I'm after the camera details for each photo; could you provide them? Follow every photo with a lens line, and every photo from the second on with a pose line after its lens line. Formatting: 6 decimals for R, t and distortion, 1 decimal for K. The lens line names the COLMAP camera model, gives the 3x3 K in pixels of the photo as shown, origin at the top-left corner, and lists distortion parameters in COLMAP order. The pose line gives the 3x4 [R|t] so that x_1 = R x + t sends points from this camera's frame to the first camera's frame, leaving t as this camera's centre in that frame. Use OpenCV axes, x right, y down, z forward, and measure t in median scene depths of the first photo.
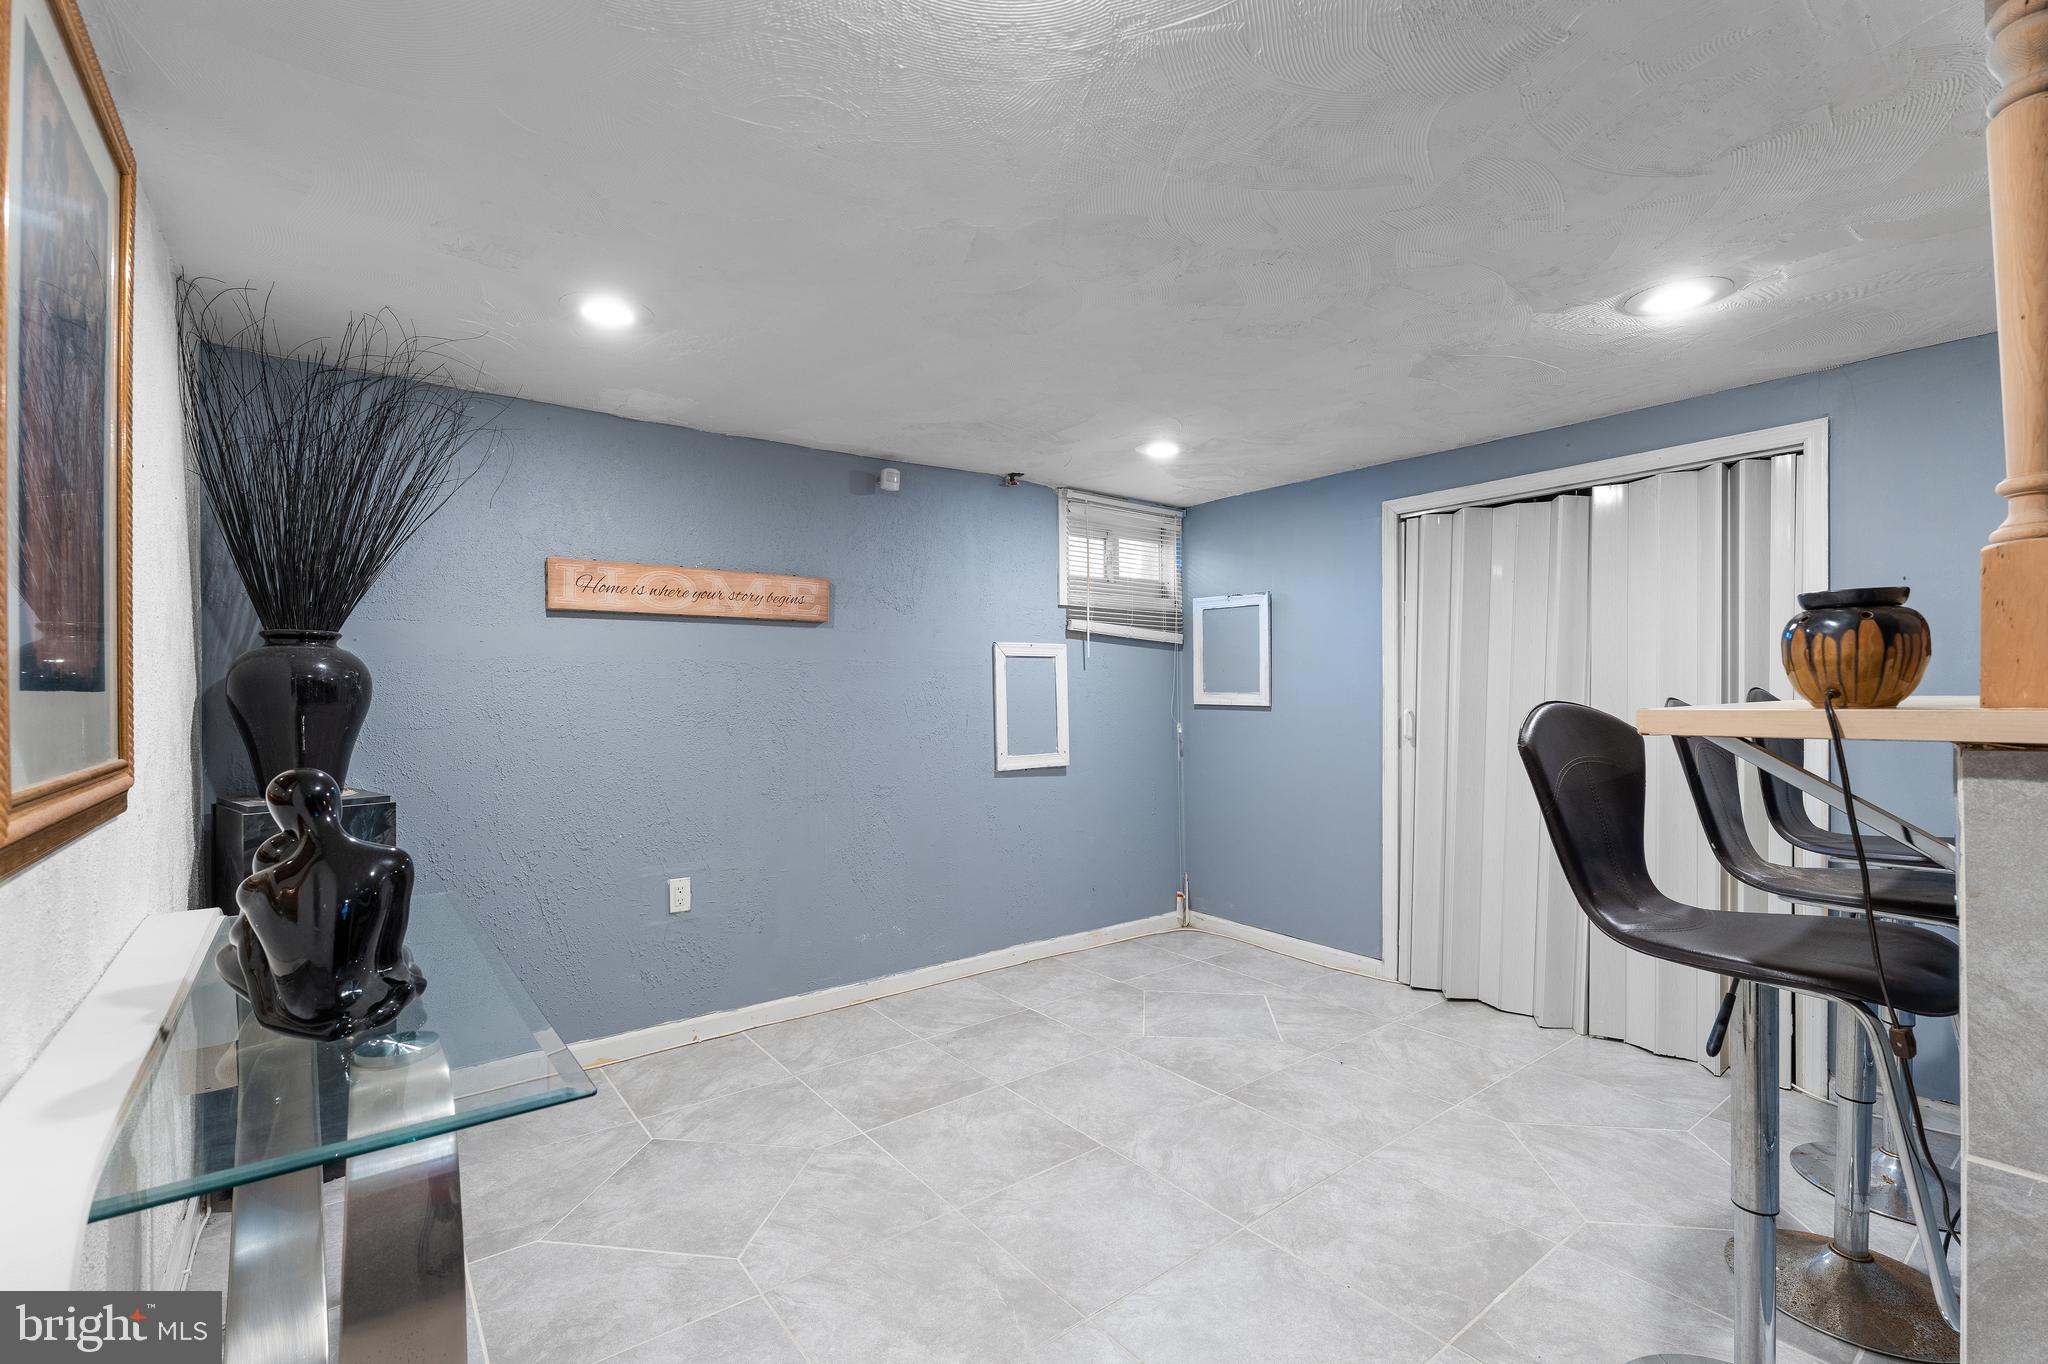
lens RADIAL K [[911.1, 0, 1029.3], [0, 911.1, 682.5], [0, 0, 1]] dist [-0.001520, -0.000007]
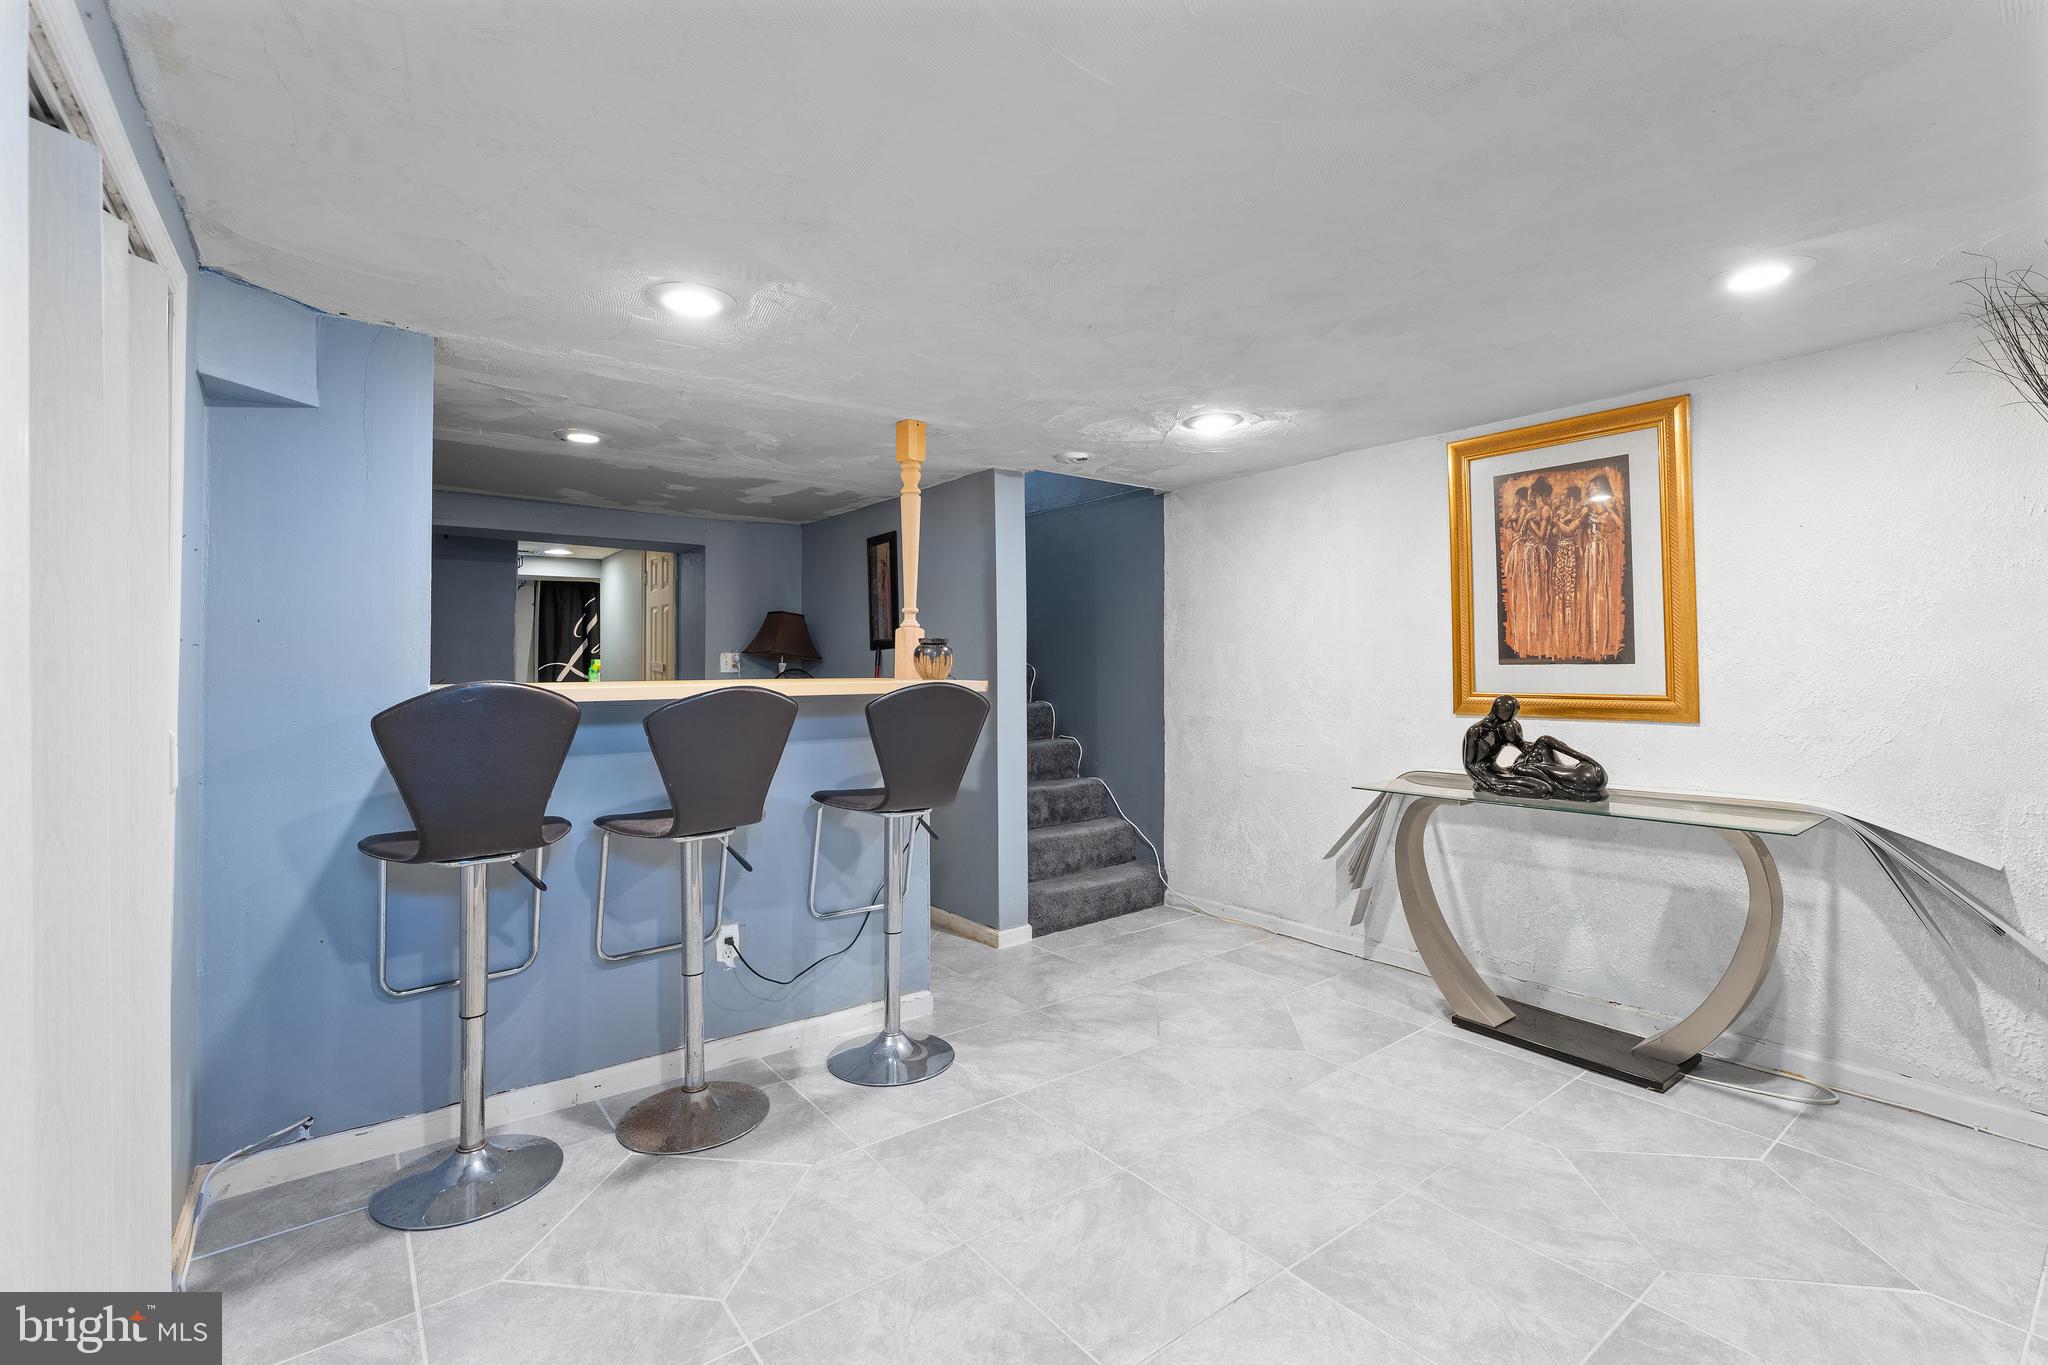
lens RADIAL K [[911.1, 0, 1020.7], [0, 911.1, 673.2], [0, 0, 1]] dist [-0.001520, -0.000007]
pose [[-0.999872, 0.015933, 0.001218, 0.331667], [0.015929, 0.999869, -0.002991, 0.007946], [-0.001265, -0.002971, -0.999995, 1.983105]]
